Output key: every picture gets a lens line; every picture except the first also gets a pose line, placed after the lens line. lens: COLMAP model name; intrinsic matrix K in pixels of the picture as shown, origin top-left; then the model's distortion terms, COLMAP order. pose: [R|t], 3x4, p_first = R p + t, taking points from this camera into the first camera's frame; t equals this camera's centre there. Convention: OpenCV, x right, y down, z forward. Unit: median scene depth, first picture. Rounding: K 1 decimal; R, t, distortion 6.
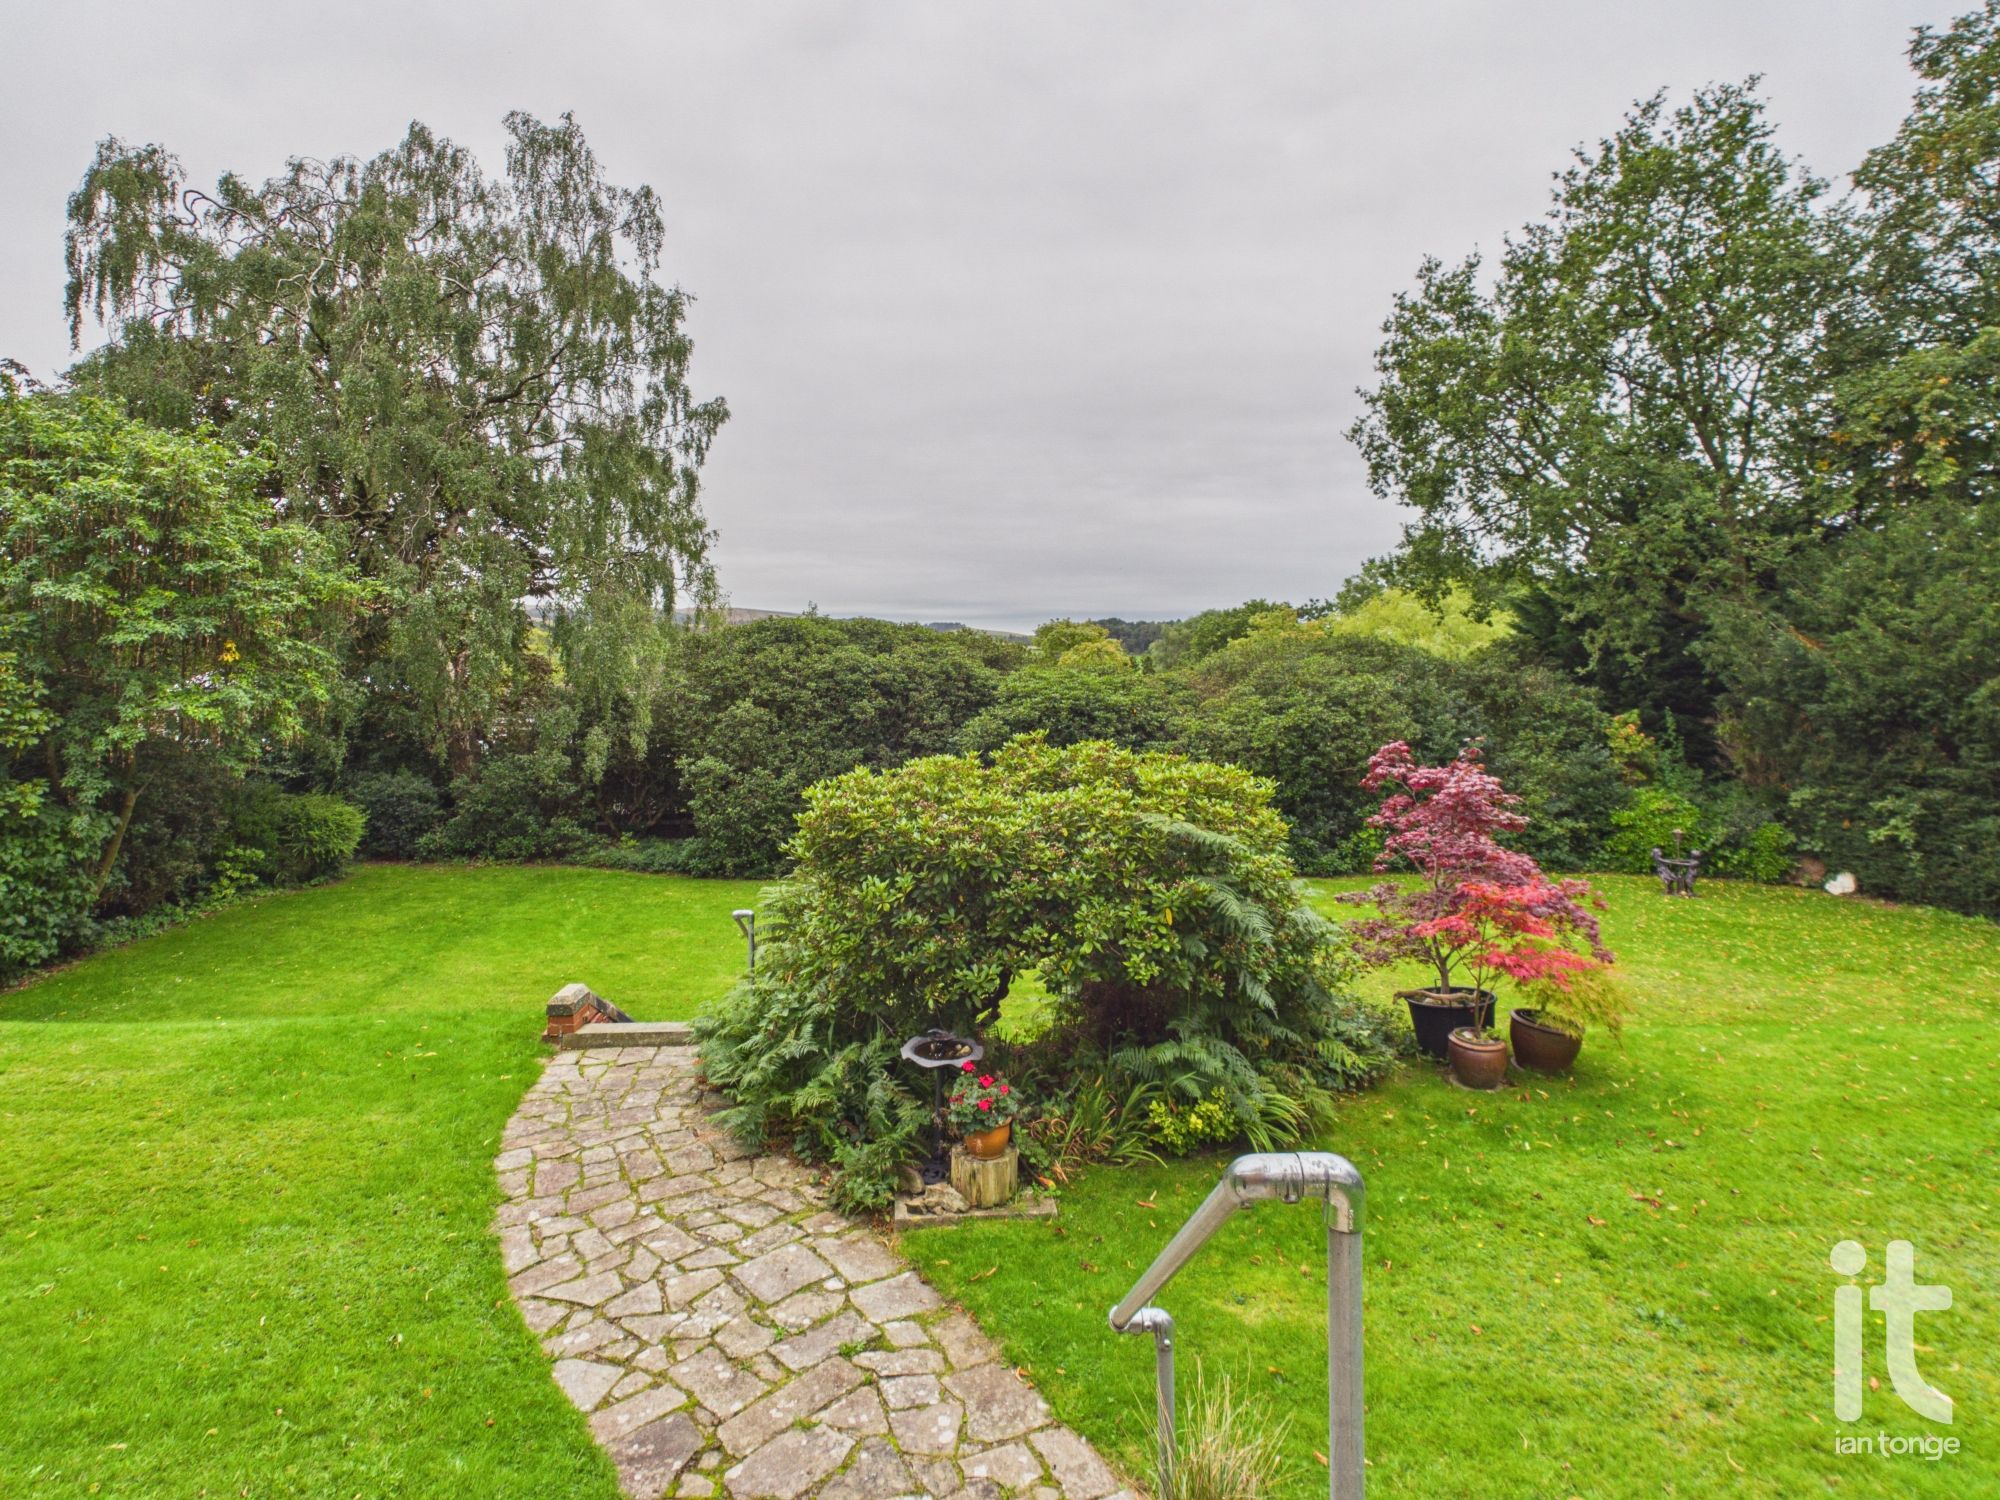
lens RADIAL K [[1048.9, 0, 998.6], [0, 1048.9, 639.1], [0, 0, 1]] dist [0.001778, 0.000530]
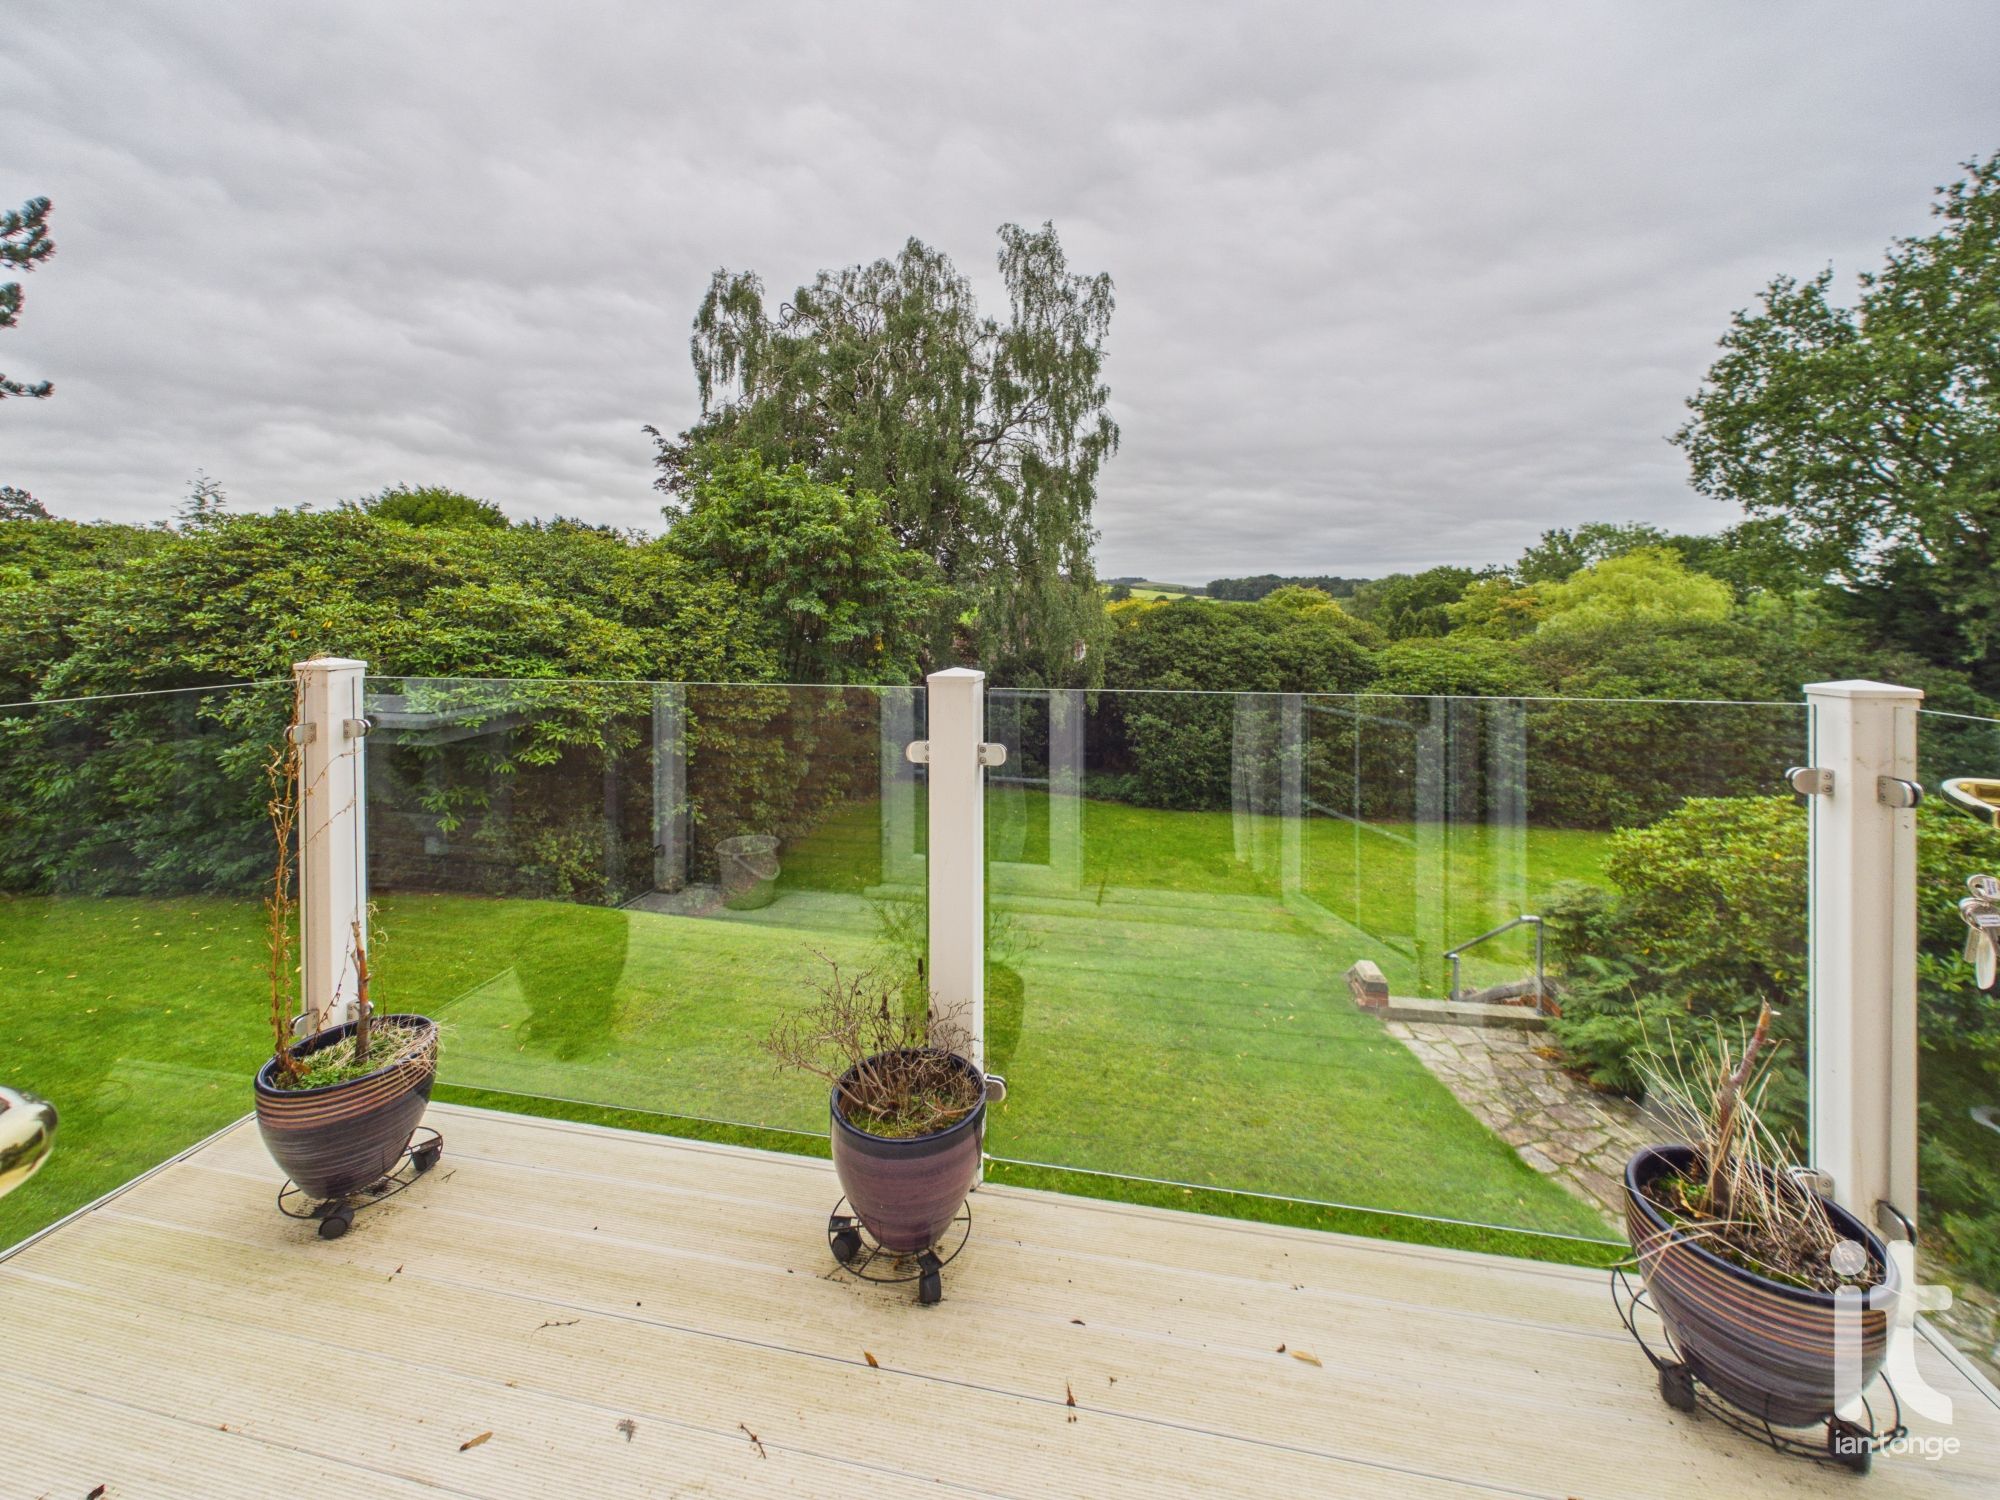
lens RADIAL K [[796.8, 0, 1000.2], [0, 796.8, 610.9], [0, 0, 1]] dist [0.001051, 0.000457]
pose [[0.978089, 0.006497, -0.208084, -0.242701], [-0.000895, 0.999635, 0.027009, -0.040288], [0.208184, -0.026231, 0.977738, 0.003465]]
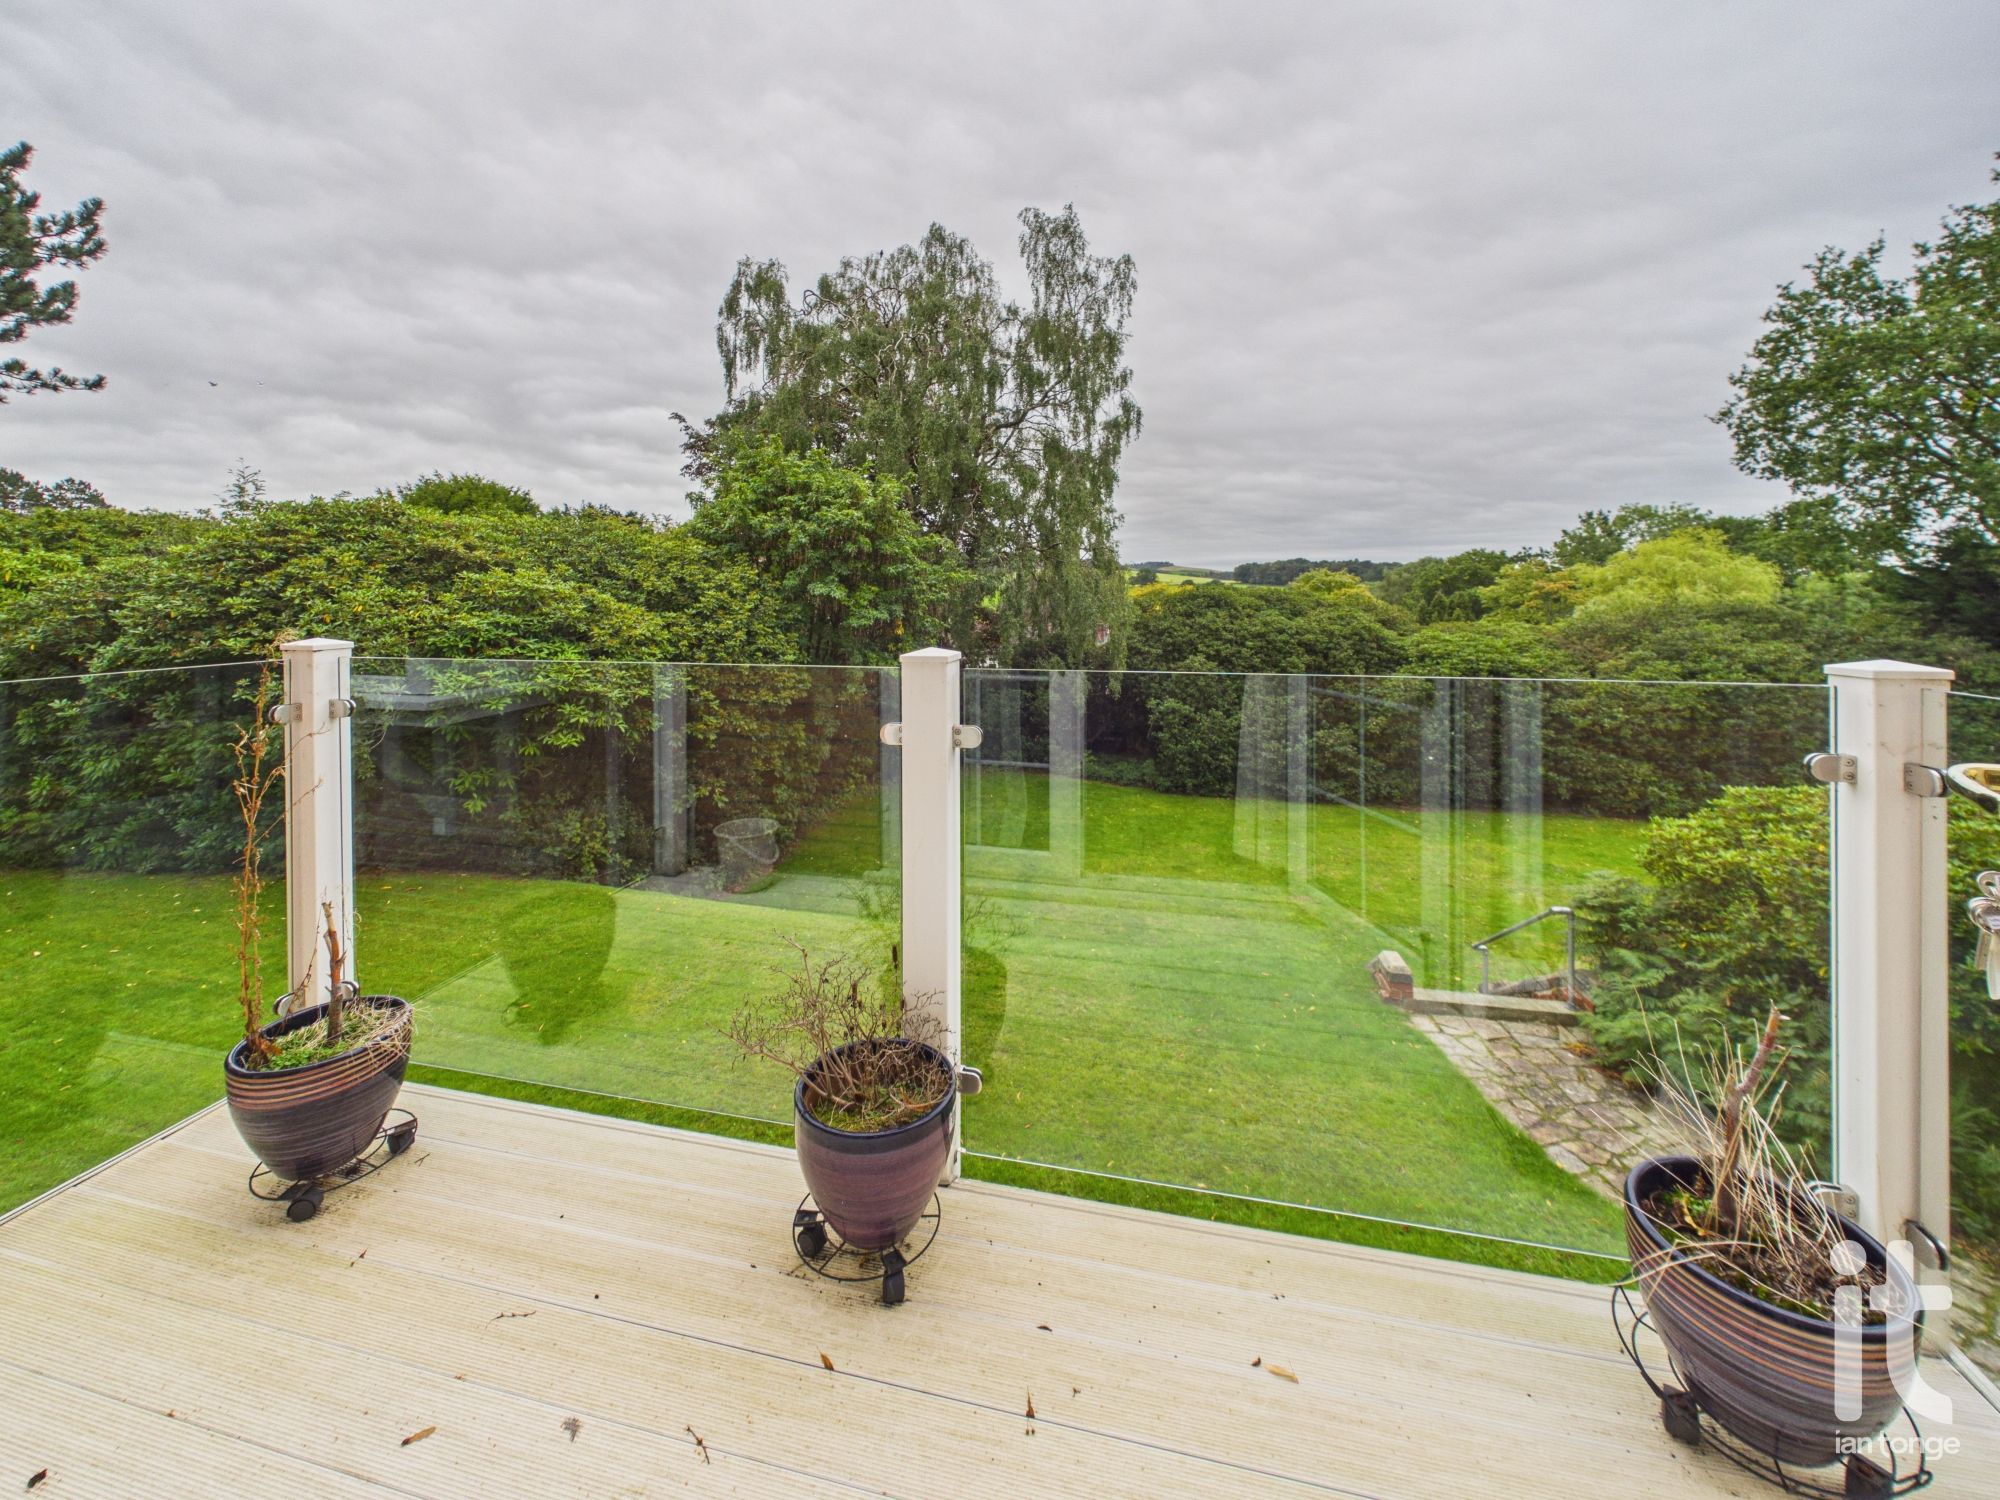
lens RADIAL K [[796.0, 0, 1001.2], [0, 796.0, 593.6], [0, 0, 1]] dist [0.001965, 0.000159]
pose [[0.970995, 0.004149, -0.239066, -0.238009], [0.001712, 0.999703, 0.024301, -0.039518], [0.239096, -0.024005, 0.970699, 0.007016]]
